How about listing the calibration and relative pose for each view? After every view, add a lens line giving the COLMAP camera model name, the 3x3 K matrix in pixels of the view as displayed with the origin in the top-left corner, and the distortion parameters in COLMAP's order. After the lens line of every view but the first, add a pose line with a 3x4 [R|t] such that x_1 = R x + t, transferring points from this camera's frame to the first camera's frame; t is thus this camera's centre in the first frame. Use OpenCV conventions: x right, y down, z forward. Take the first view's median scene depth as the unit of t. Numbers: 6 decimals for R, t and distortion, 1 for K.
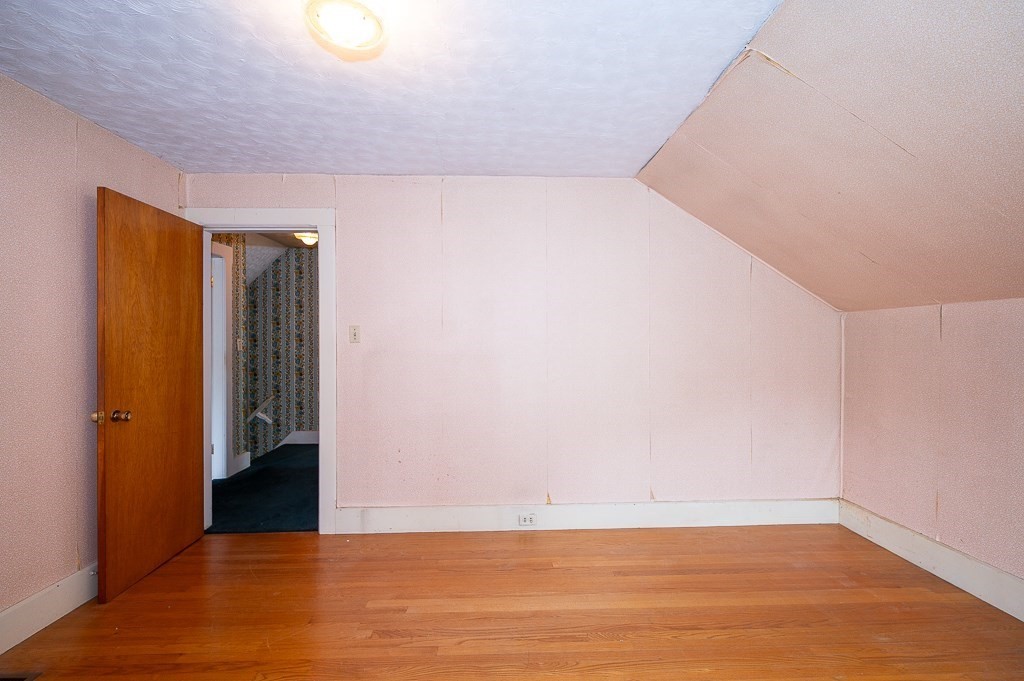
lens RADIAL K [[460.6, 0, 508.4], [0, 460.6, 342.0], [0, 0, 1]] dist [0.000008, -0.000419]
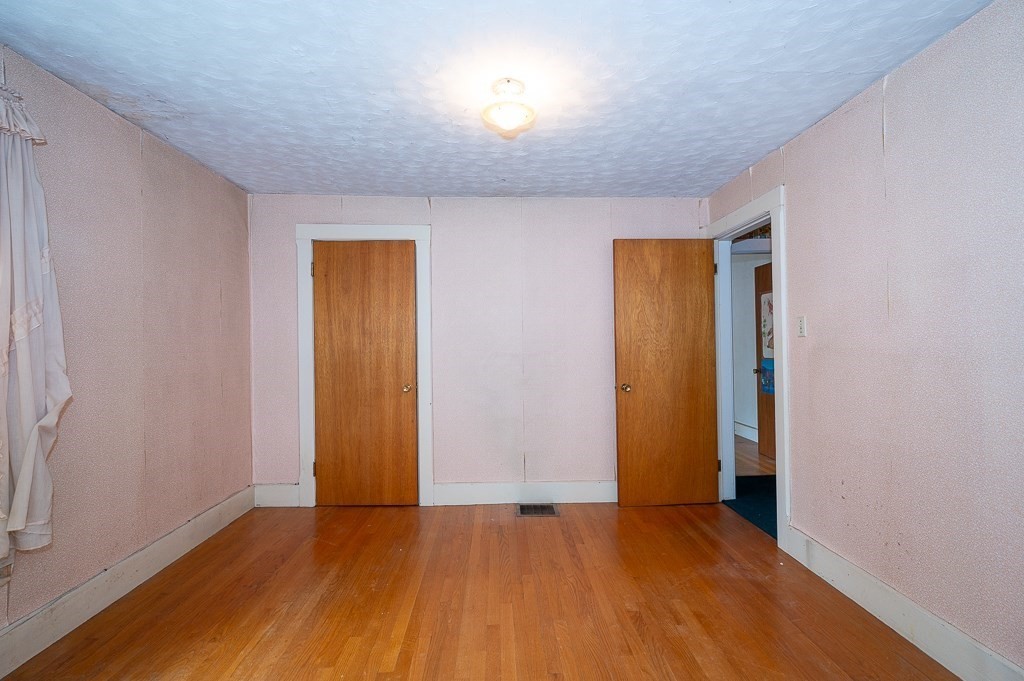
lens RADIAL K [[460.6, 0, 510.7], [0, 460.6, 345.4], [0, 0, 1]] dist [0.000008, -0.000419]
pose [[0.011261, 0.011388, -0.999872, 0.599409], [0.015482, 0.999813, 0.011561, -0.001221], [0.999817, -0.015611, 0.011082, 0.557063]]
